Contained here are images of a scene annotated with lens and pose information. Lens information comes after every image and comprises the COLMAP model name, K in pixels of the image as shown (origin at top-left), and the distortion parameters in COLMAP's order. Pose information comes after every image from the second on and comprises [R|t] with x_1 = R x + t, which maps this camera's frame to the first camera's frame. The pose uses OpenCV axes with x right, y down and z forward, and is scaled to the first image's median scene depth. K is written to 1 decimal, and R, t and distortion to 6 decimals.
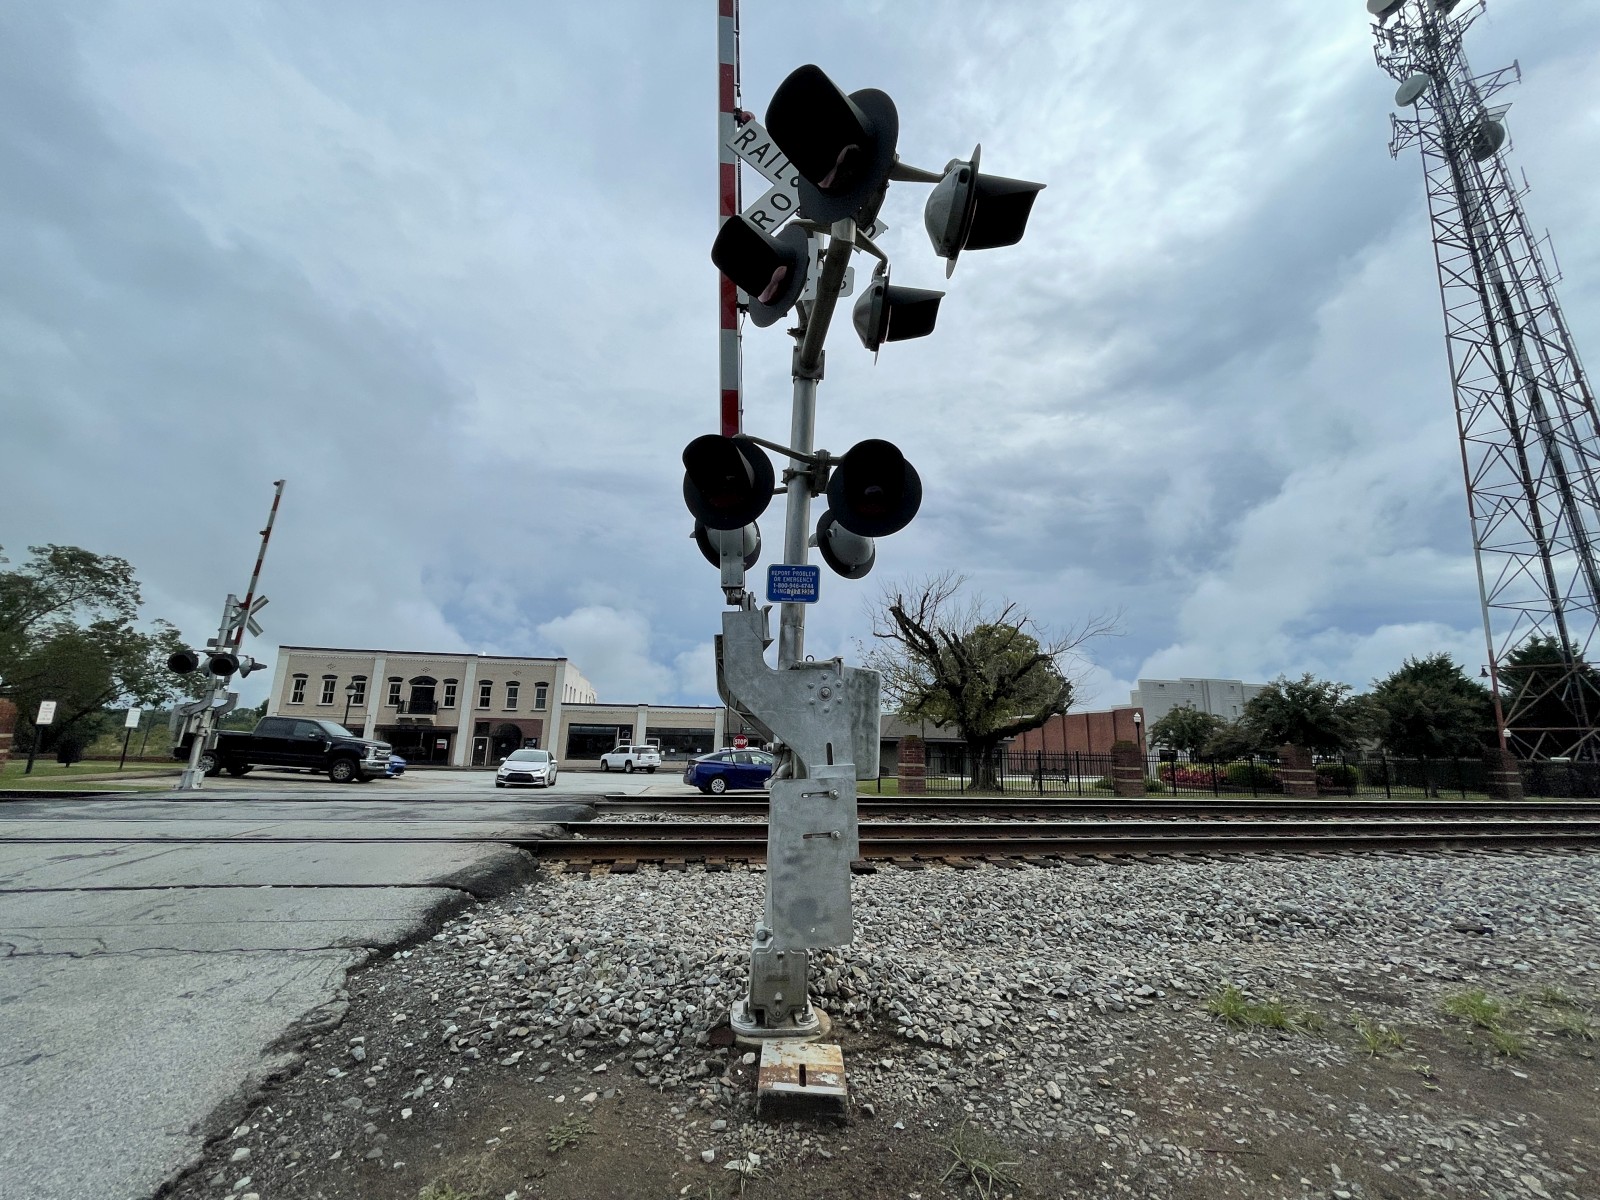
lens RADIAL K [[641.9, 0, 804.3], [0, 641.9, 600.4], [0, 0, 1]] dist [-0.004555, -0.000045]
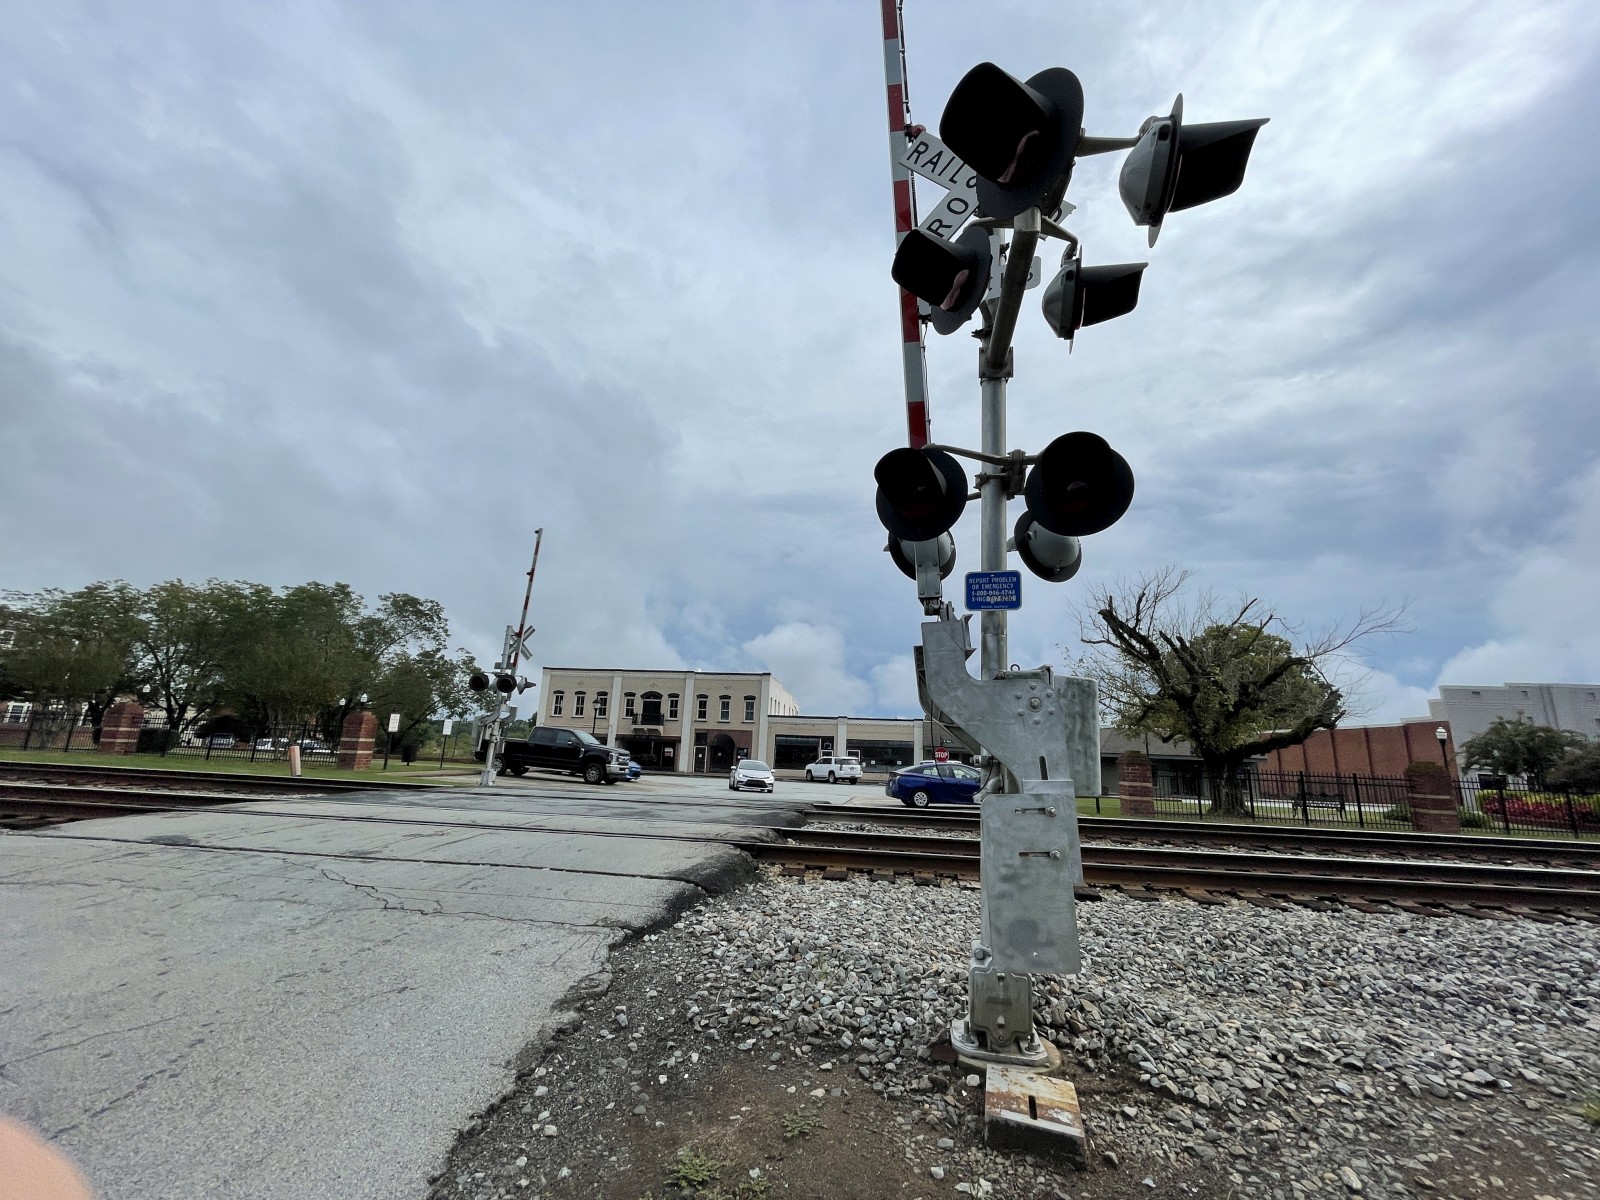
lens RADIAL K [[641.9, 0, 804.3], [0, 641.9, 600.4], [0, 0, 1]] dist [-0.004555, -0.000045]
pose [[0.955005, -0.051857, -0.292021, -0.003919], [0.046387, 0.998595, -0.025629, 0.000059], [0.292939, 0.010930, 0.956069, -0.005175]]
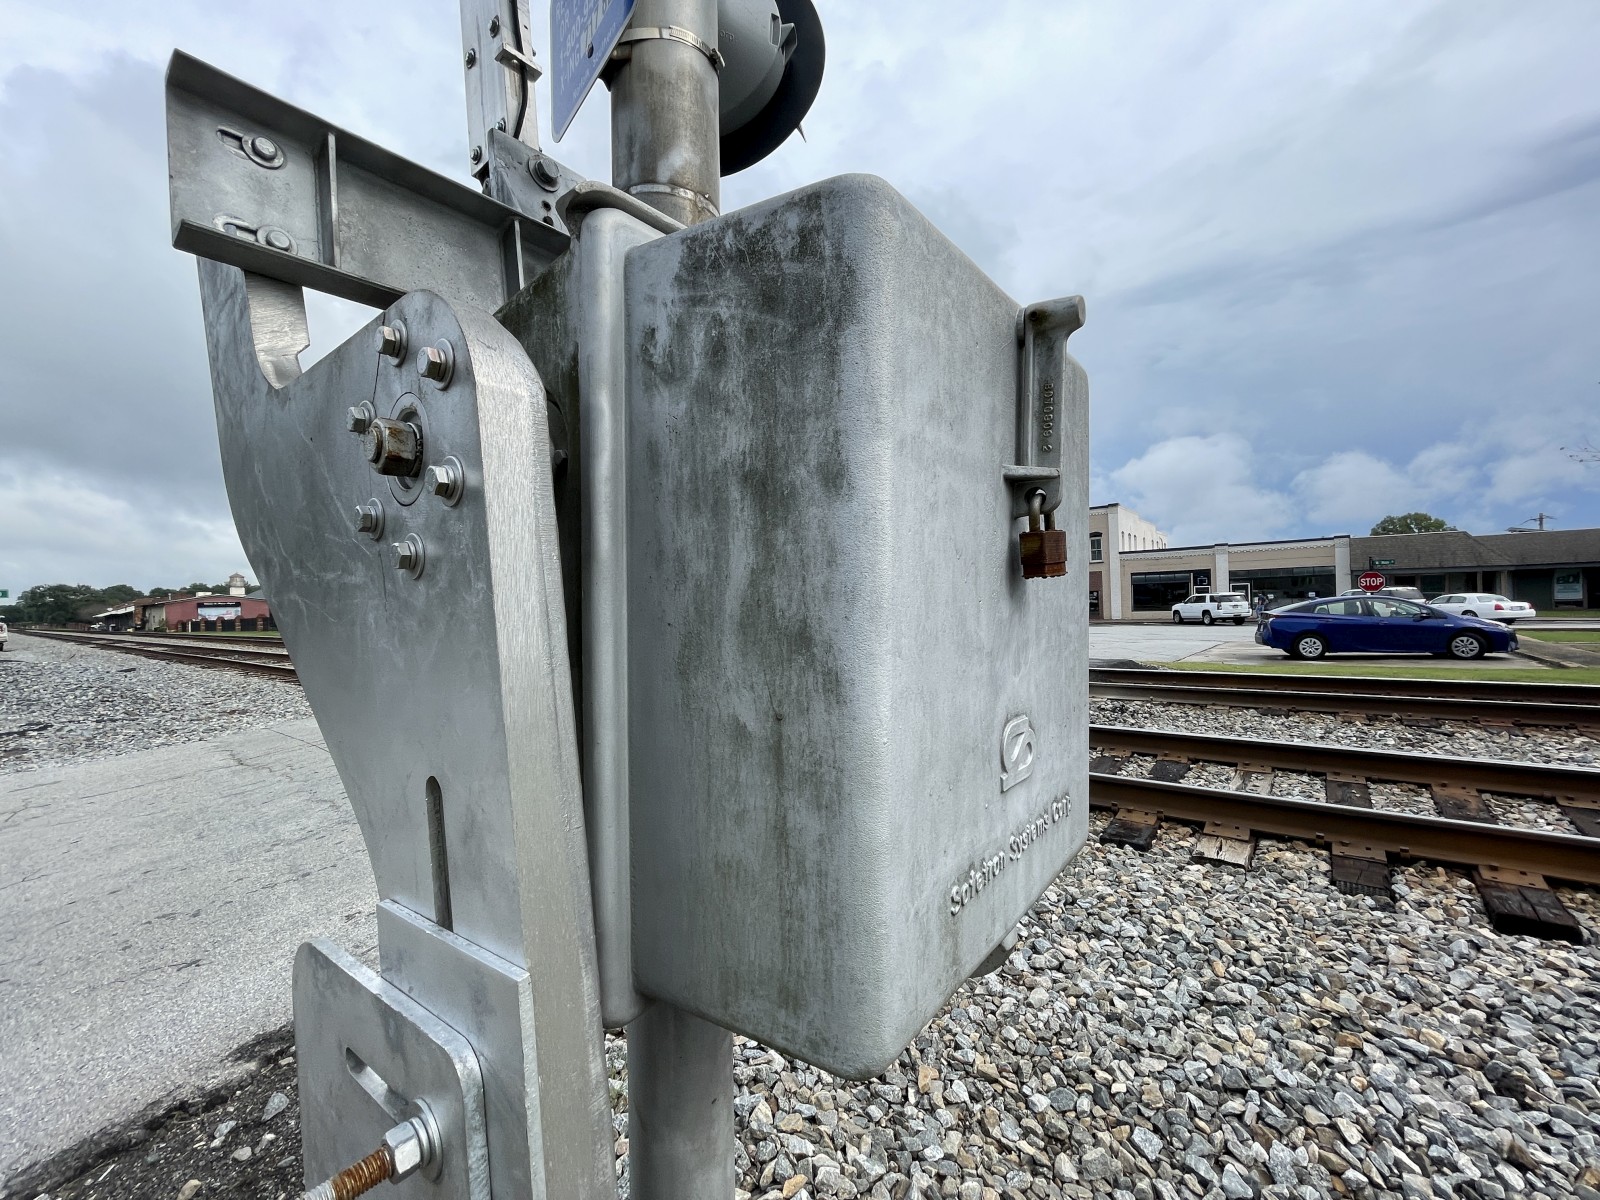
lens RADIAL K [[641.9, 0, 804.3], [0, 641.9, 600.4], [0, 0, 1]] dist [-0.004555, -0.000045]
pose [[0.657082, -0.043344, -0.752572, 0.094203], [0.212469, 0.968518, 0.129729, 0.081559], [0.723257, -0.245141, 0.645605, 0.439963]]
